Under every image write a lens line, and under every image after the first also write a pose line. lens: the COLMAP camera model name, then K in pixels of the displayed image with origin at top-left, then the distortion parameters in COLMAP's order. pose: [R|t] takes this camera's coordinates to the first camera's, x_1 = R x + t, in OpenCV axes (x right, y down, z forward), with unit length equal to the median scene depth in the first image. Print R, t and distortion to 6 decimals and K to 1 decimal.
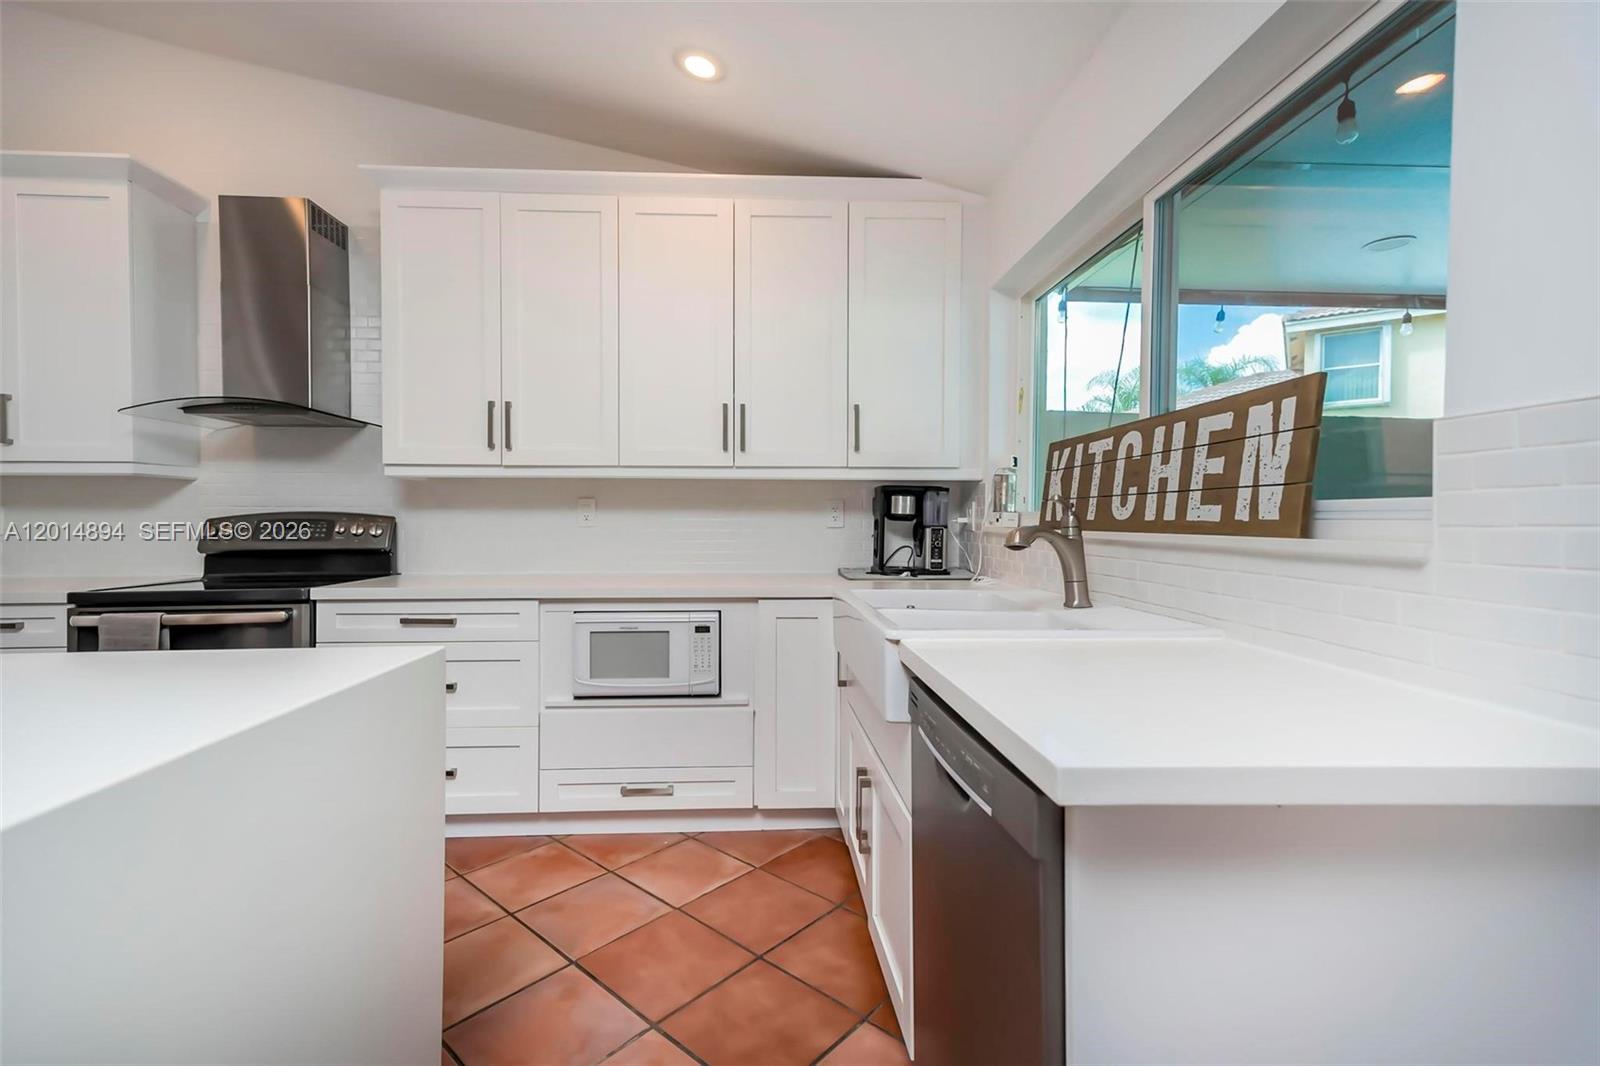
lens RADIAL K [[720.4, 0, 818.3], [0, 720.4, 525.6], [0, 0, 1]] dist [0.017701, 0.000214]
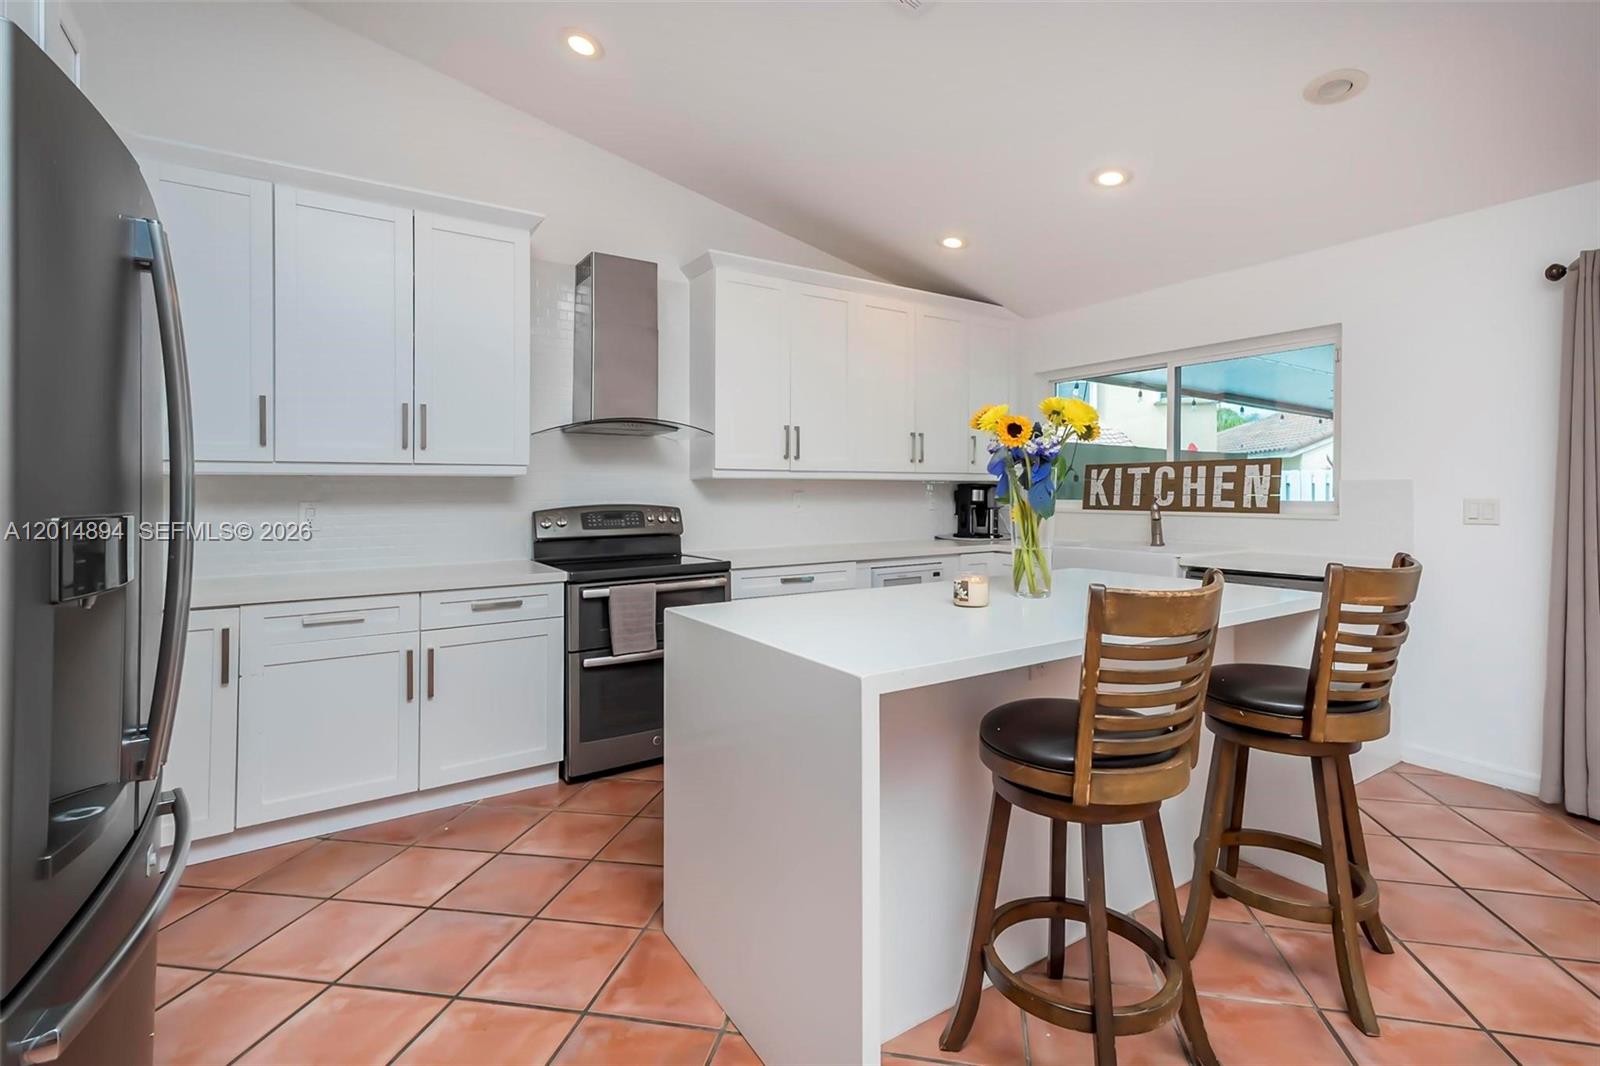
lens RADIAL K [[738.6, 0, 840.8], [0, 738.6, 490.5], [0, 0, 1]] dist [0.001349, 0.000105]
pose [[0.851457, -0.003203, 0.524415, -1.541663], [0.009101, 0.999921, -0.008668, -0.042475], [-0.524346, 0.012153, 0.851419, -0.399444]]
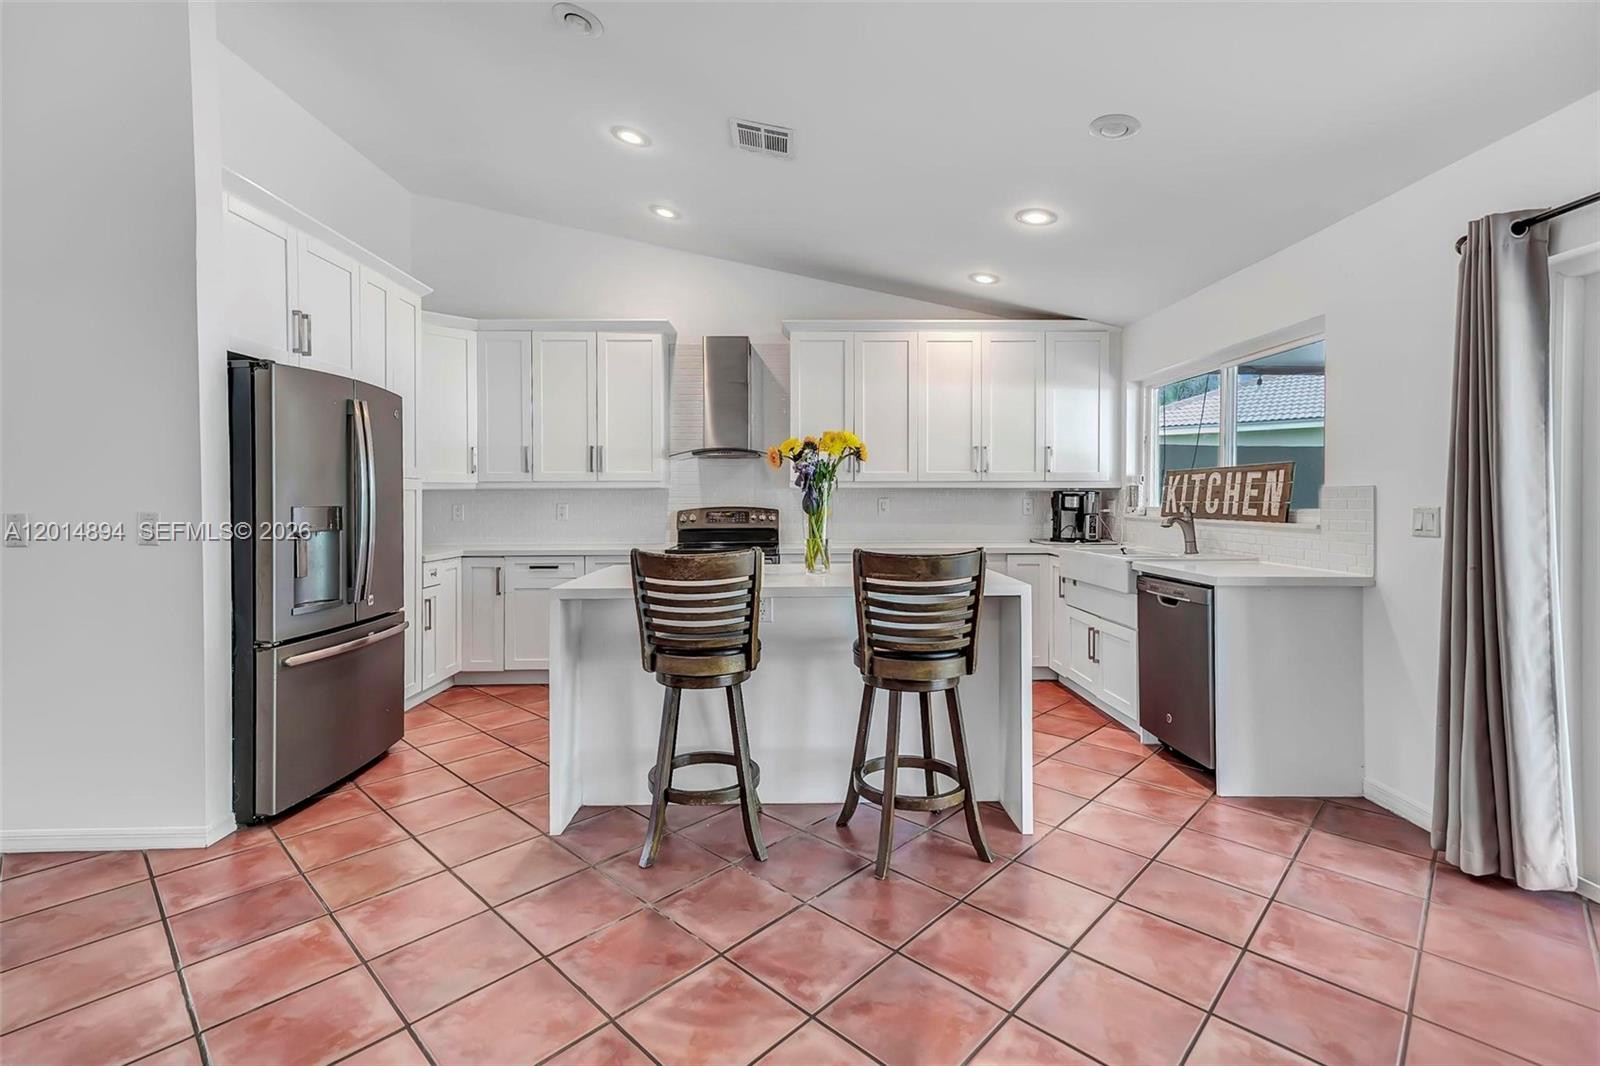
lens RADIAL K [[742.3, 0, 815.9], [0, 742.3, 503.3], [0, 0, 1]] dist [0.001321, 0.000163]
pose [[0.999233, -0.002705, -0.039067, -0.635997], [0.002626, 0.999994, -0.002071, -0.034772], [0.039072, 0.001967, 0.999234, -1.193583]]
